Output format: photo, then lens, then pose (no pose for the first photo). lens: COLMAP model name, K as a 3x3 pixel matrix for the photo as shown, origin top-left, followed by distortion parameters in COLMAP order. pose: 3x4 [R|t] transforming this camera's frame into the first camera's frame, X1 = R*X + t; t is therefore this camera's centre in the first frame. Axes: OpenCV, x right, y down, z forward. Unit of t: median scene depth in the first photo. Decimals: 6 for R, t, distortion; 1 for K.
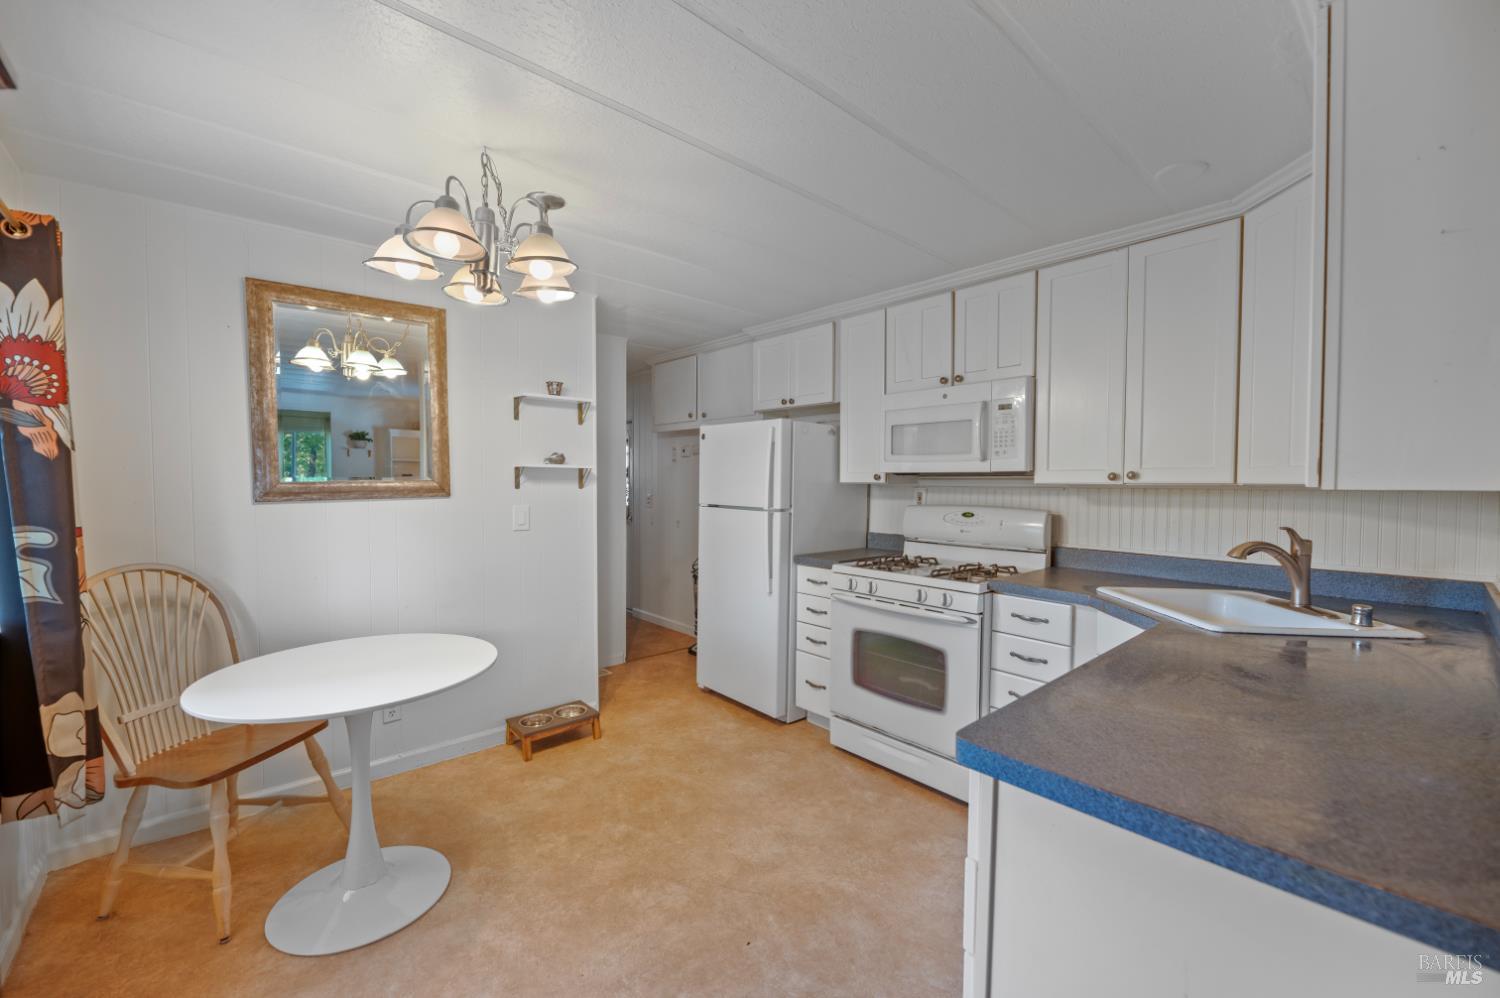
lens RADIAL K [[603.0, 0, 752.8], [0, 603.0, 500.5], [0, 0, 1]] dist [0.001463, -0.004123]
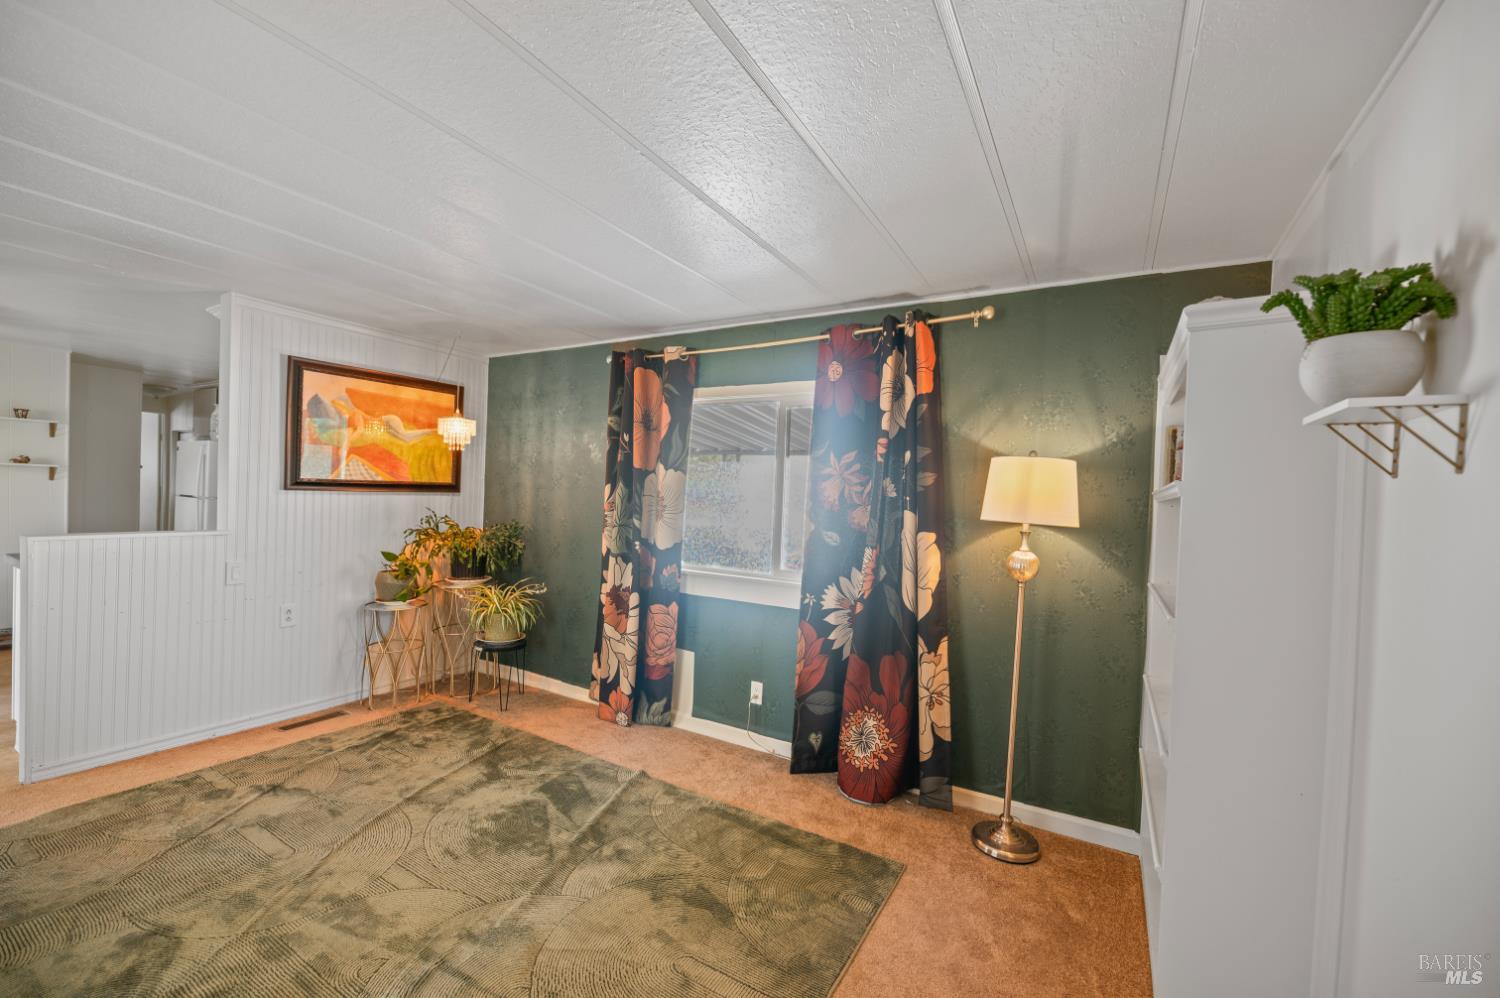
lens RADIAL K [[603.0, 0, 752.8], [0, 603.0, 500.5], [0, 0, 1]] dist [0.001463, -0.004123]
pose [[0.951228, 0.022287, 0.307682, 1.035742], [-0.016892, 0.999653, -0.020188, 0.035401], [-0.308025, 0.014006, 0.951275, -1.070532]]
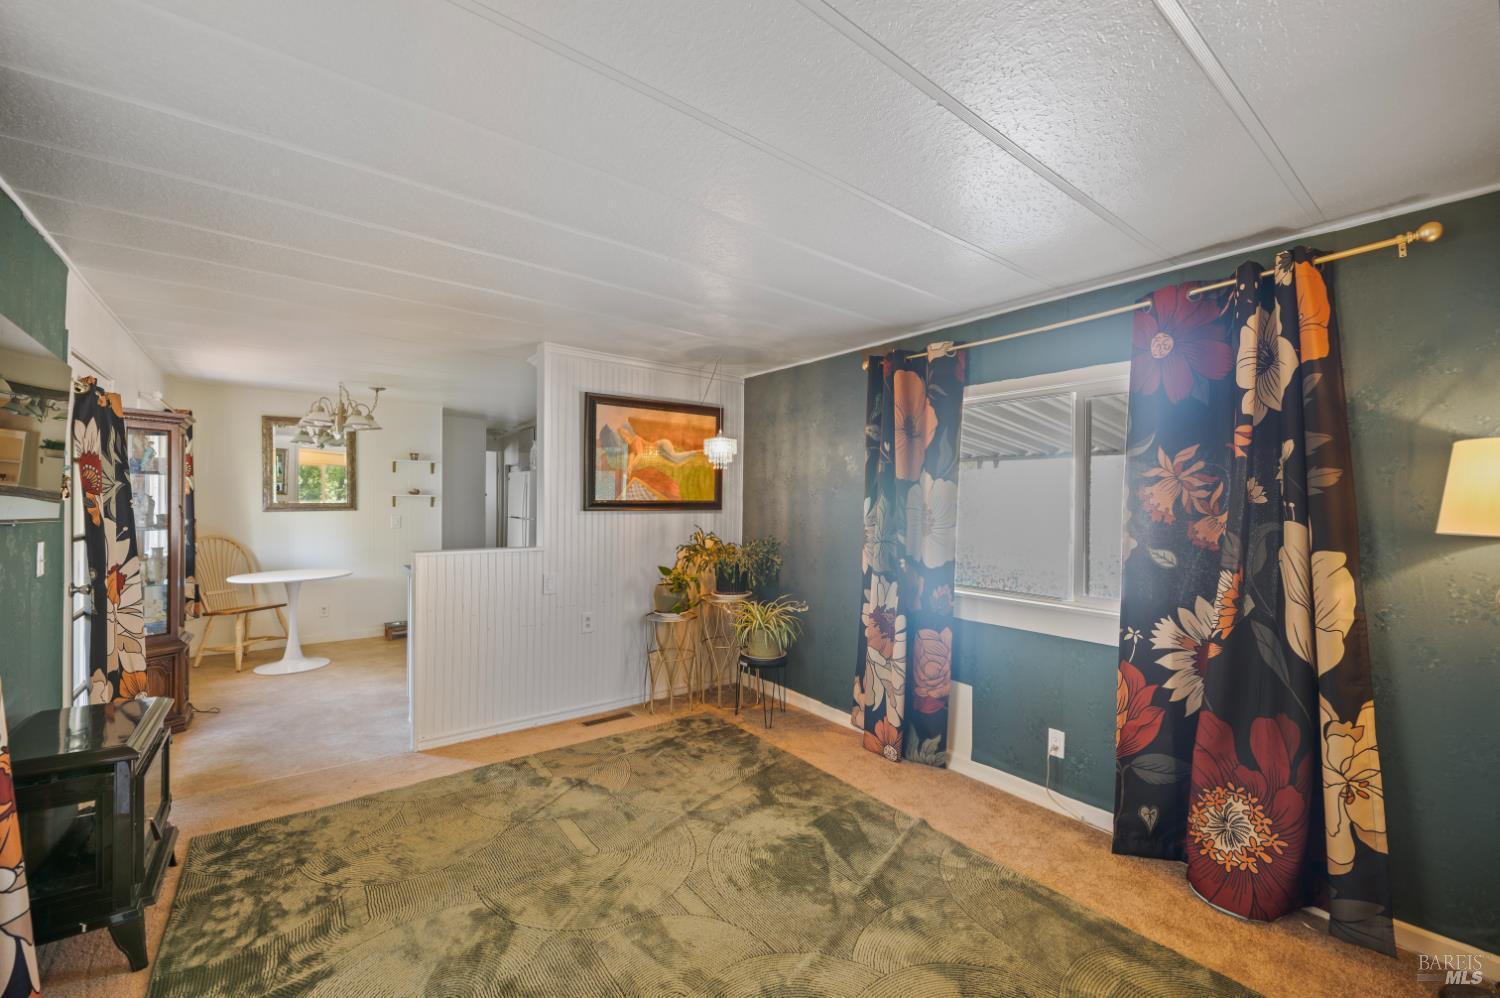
lens RADIAL K [[603.0, 0, 752.8], [0, 603.0, 500.5], [0, 0, 1]] dist [0.001463, -0.004123]
pose [[0.997844, 0.001709, -0.065603, 0.987389], [-0.004210, 0.999269, -0.037999, 0.032780], [0.065490, 0.038193, 0.997122, -0.974270]]
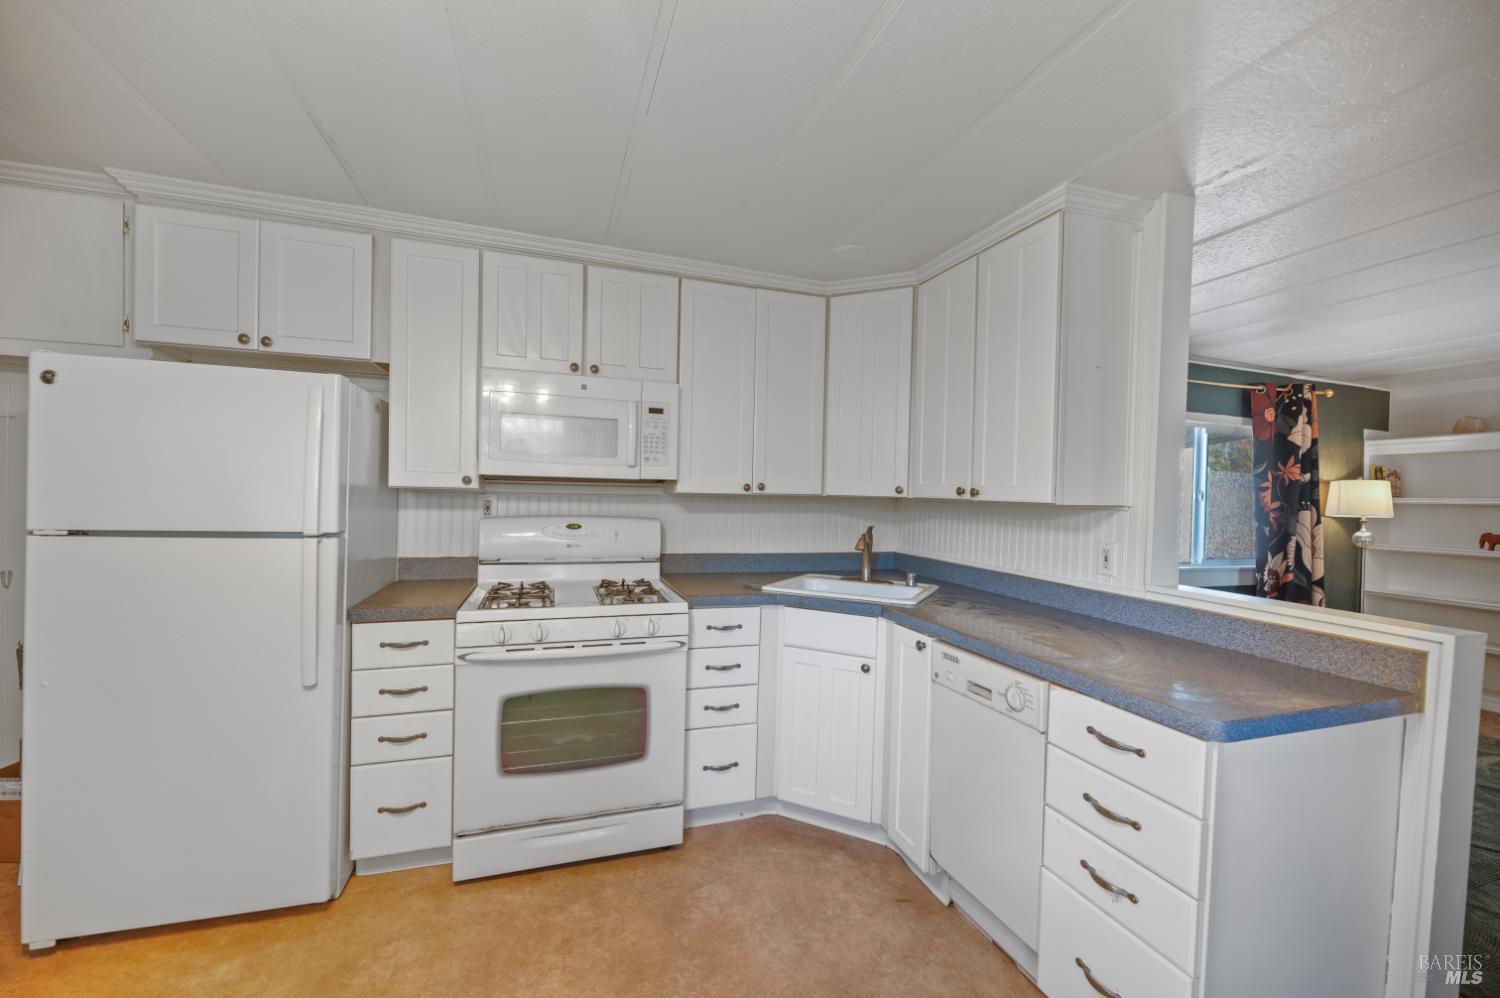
lens RADIAL K [[603.0, 0, 752.8], [0, 603.0, 500.5], [0, 0, 1]] dist [0.001463, -0.004123]
pose [[0.389011, -0.009270, 0.921186, -0.348954], [0.007617, 0.999948, 0.006846, -0.018090], [-0.921201, 0.004353, 0.389062, 0.438142]]
